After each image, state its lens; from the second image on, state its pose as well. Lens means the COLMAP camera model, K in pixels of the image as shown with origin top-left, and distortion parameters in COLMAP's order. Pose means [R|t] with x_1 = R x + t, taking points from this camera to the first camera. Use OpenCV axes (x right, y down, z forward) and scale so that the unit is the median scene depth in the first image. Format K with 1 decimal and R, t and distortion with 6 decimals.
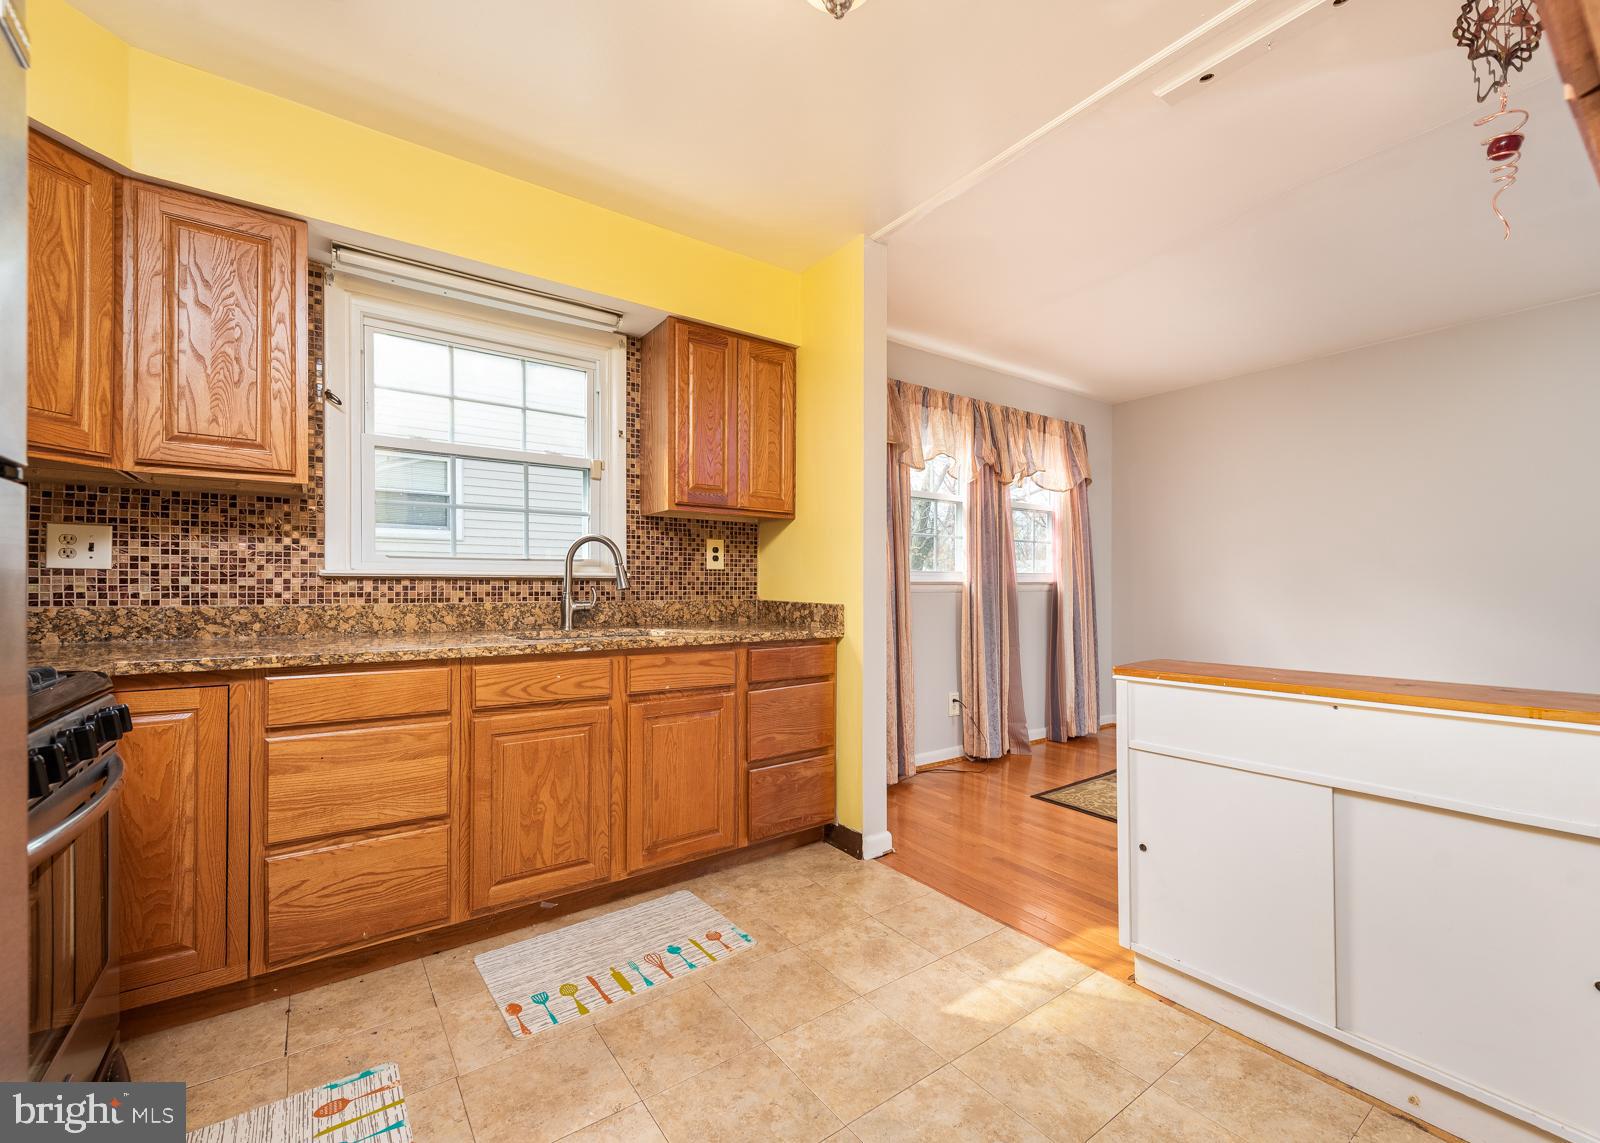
lens RADIAL K [[679.0, 0, 800.0], [0, 679.0, 571.5], [0, 0, 1]] dist [-0.000016, -0.000047]
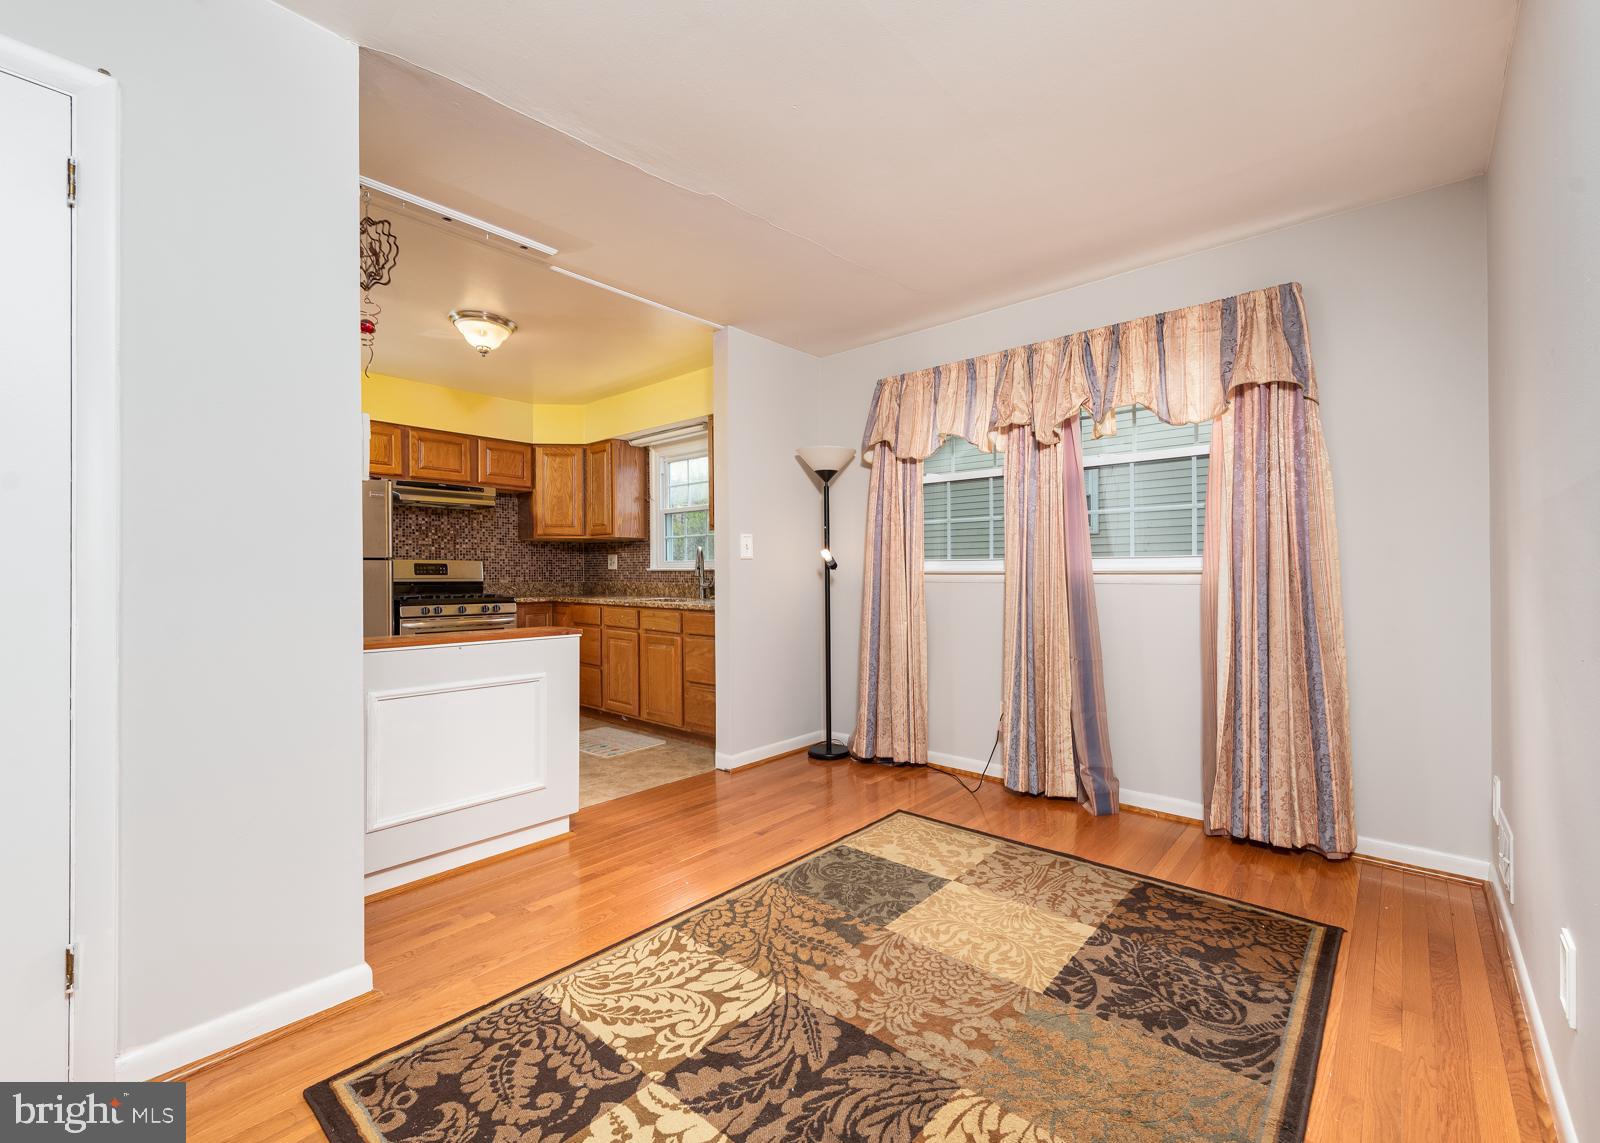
lens RADIAL K [[679.0, 0, 800.0], [0, 679.0, 571.5], [0, 0, 1]] dist [-0.000016, -0.000047]
pose [[0.206529, -0.000343, -0.978441, 1.820652], [0.018145, 0.999829, 0.003479, 0.009843], [0.978272, -0.018472, 0.206500, 1.051240]]
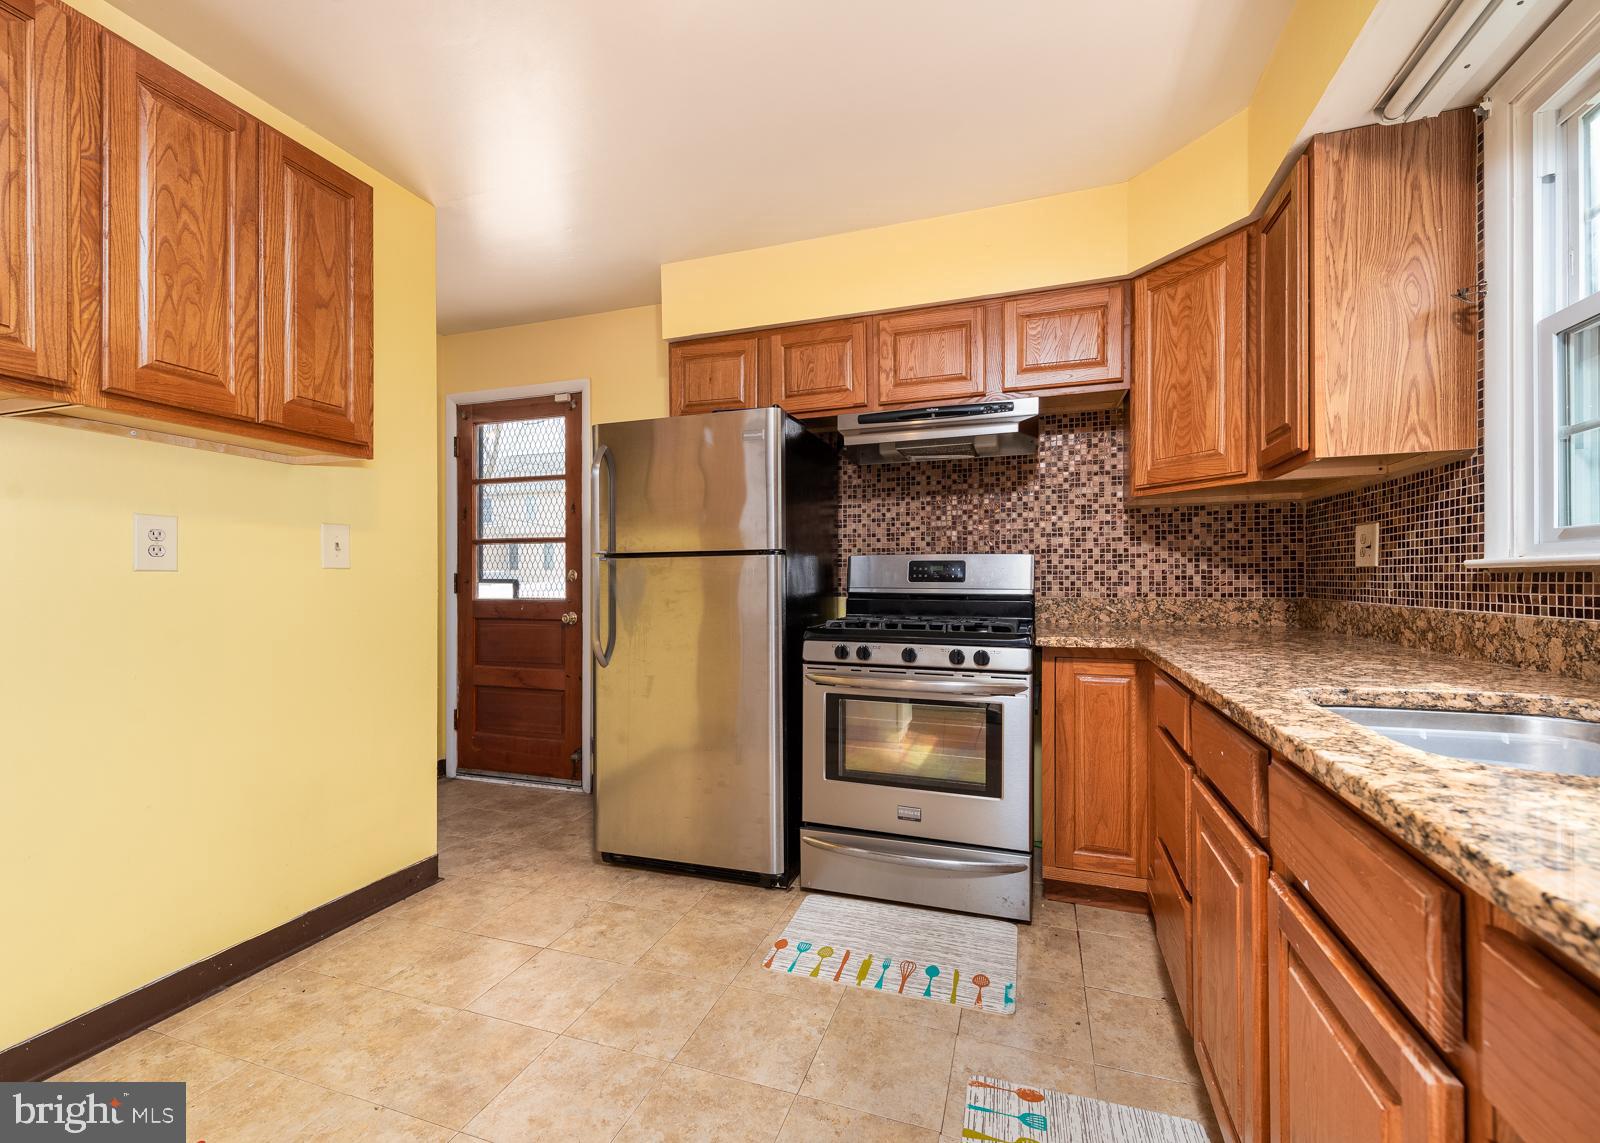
lens RADIAL K [[679.0, 0, 800.0], [0, 679.0, 571.5], [0, 0, 1]] dist [-0.000016, -0.000047]
pose [[-0.823970, -0.004557, -0.566616, 0.217940], [0.013408, 0.999531, -0.027536, 0.018927], [0.566475, -0.030286, -0.823522, 1.191177]]
